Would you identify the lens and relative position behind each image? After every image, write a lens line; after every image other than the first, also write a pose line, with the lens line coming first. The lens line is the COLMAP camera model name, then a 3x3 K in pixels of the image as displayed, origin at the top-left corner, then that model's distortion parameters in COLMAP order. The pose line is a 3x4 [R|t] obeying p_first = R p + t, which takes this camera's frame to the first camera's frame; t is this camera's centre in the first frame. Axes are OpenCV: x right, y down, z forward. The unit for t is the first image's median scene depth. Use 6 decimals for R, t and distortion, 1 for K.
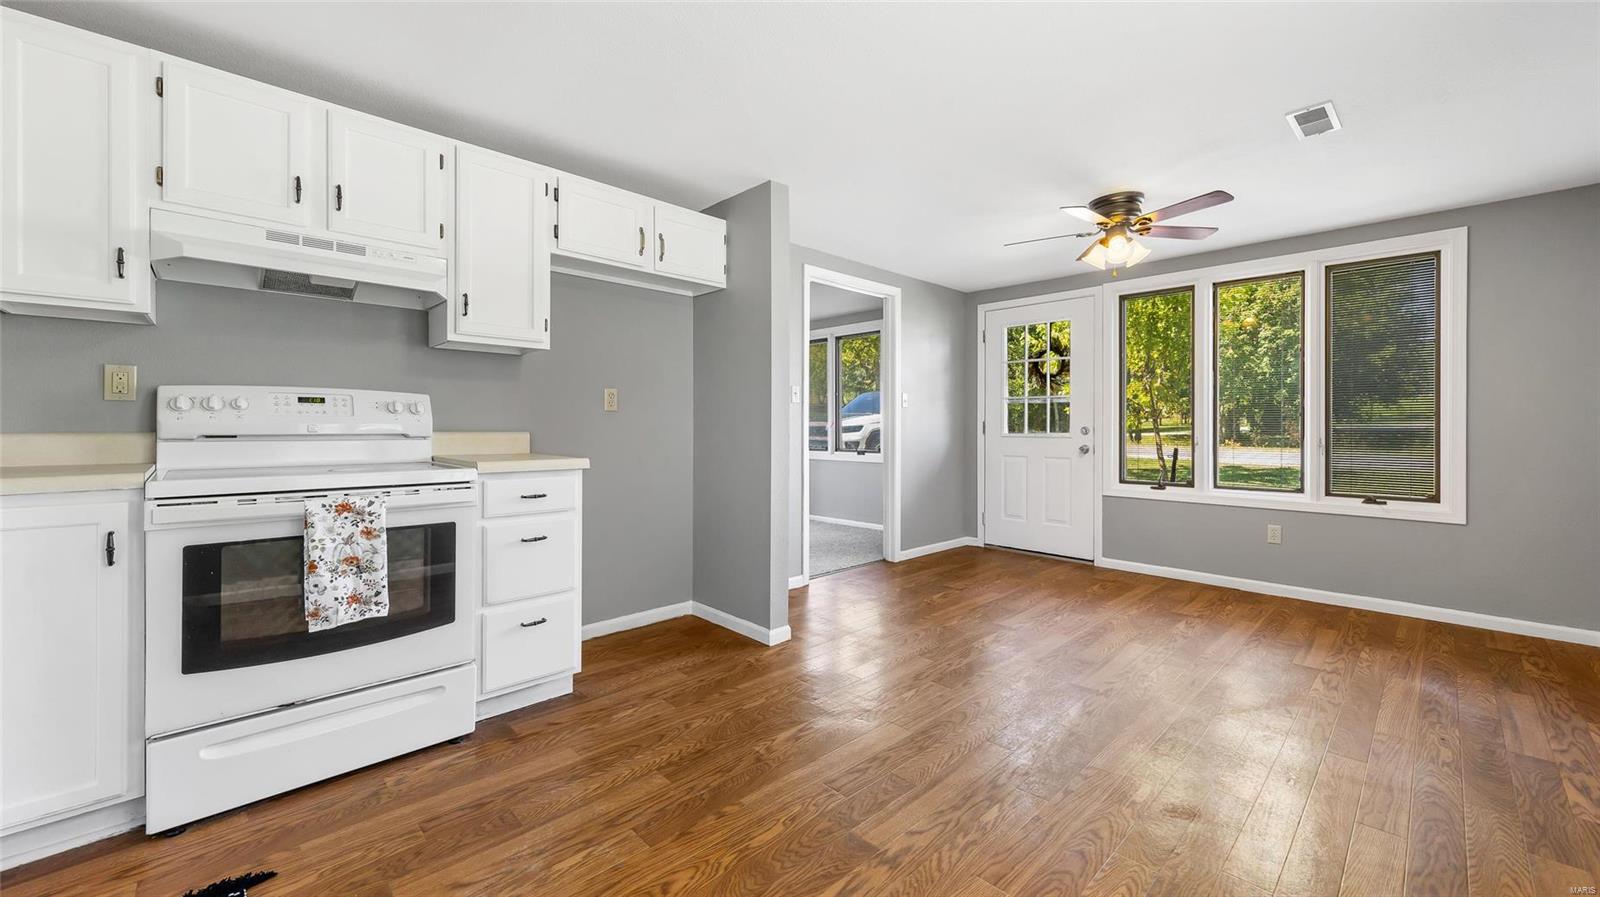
lens RADIAL K [[614.5, 0, 797.1], [0, 614.5, 435.7], [0, 0, 1]] dist [0.003970, -0.000426]
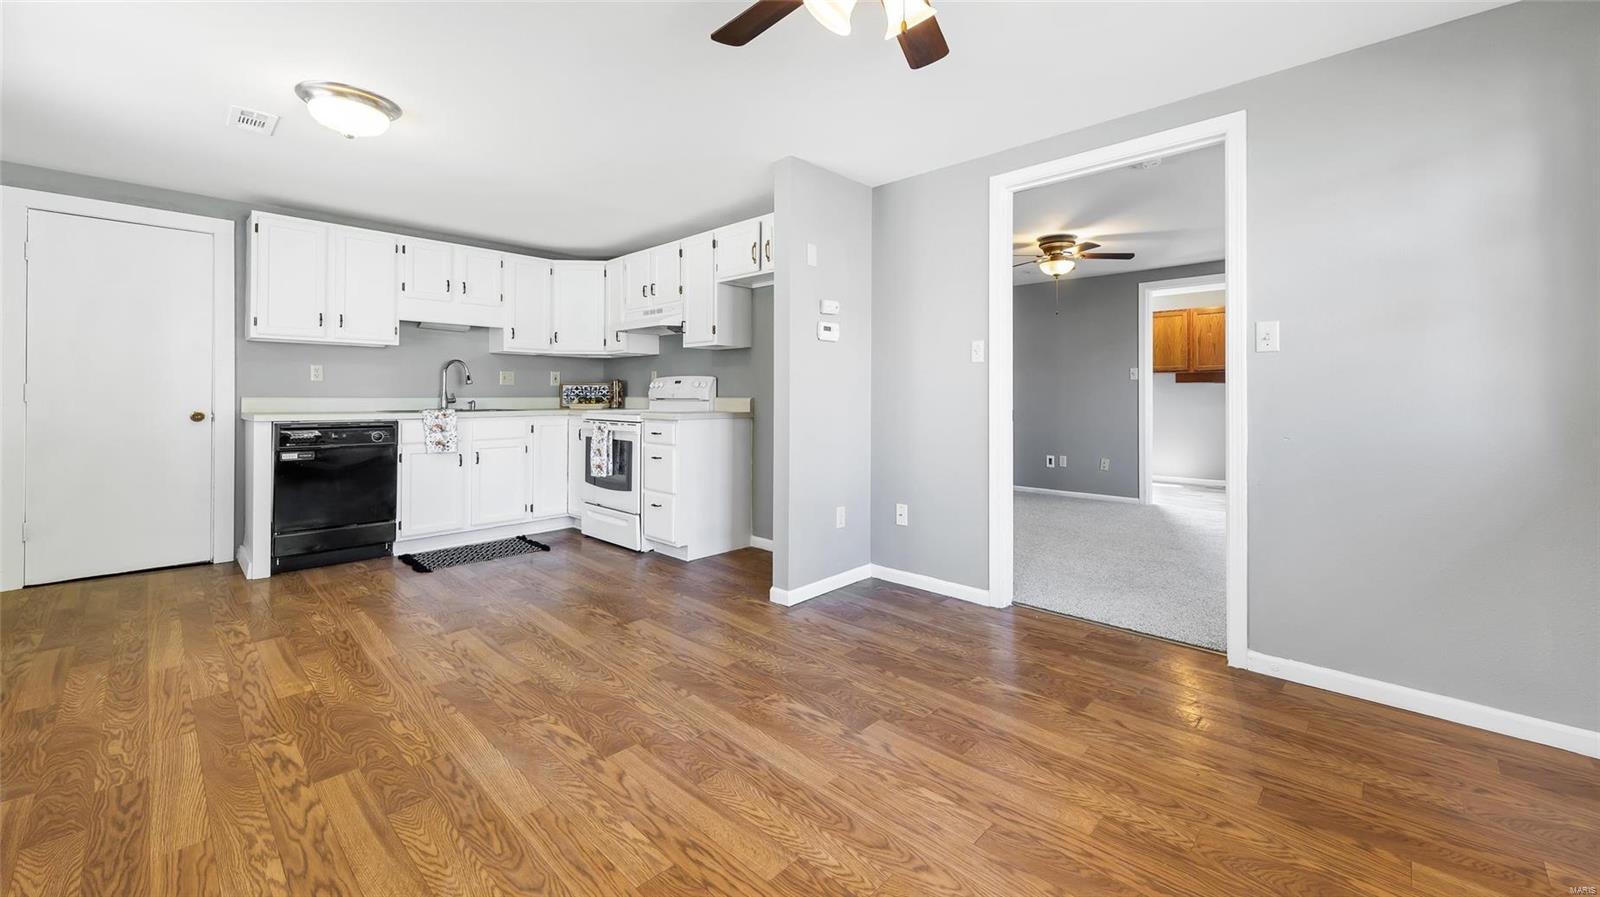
lens RADIAL K [[614.5, 0, 802.6], [0, 614.5, 395.0], [0, 0, 1]] dist [0.003970, -0.000426]
pose [[0.050680, -0.007091, -0.998690, 1.404324], [-0.016611, 0.999830, -0.007942, -0.004251], [0.998577, 0.016992, 0.050553, 1.381372]]
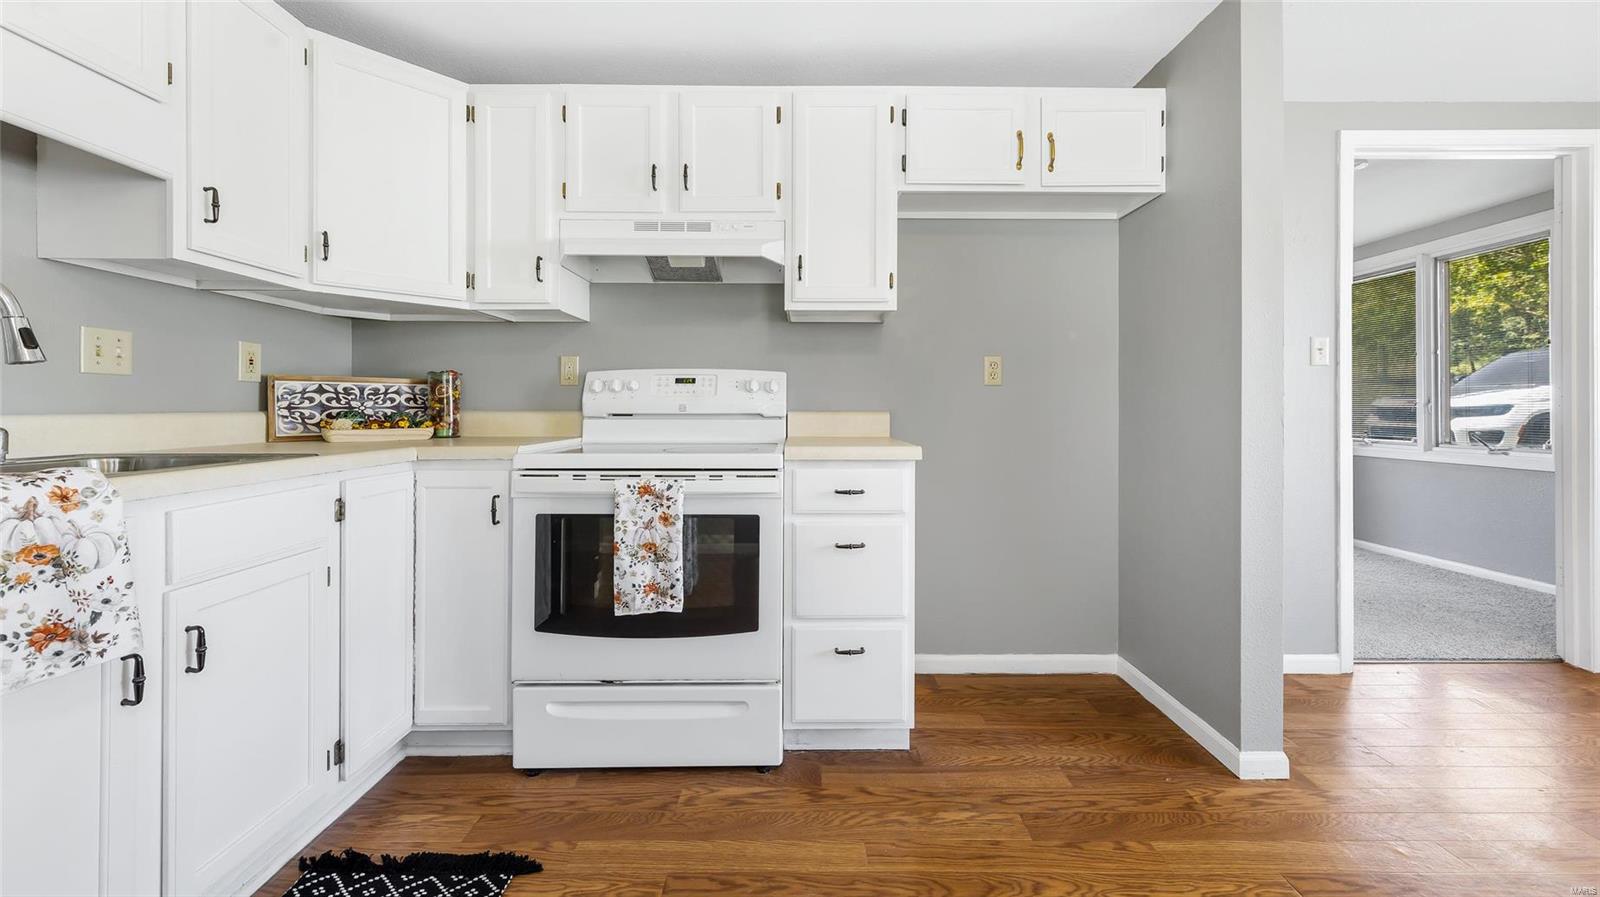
lens RADIAL K [[615.9, 0, 800.9], [0, 615.9, 411.8], [0, 0, 1]] dist [0.004895, -0.000164]
pose [[0.729190, -0.001165, -0.684311, 0.074085], [-0.007237, 0.999929, -0.009414, 0.003138], [0.684273, 0.011817, 0.729130, 0.389064]]
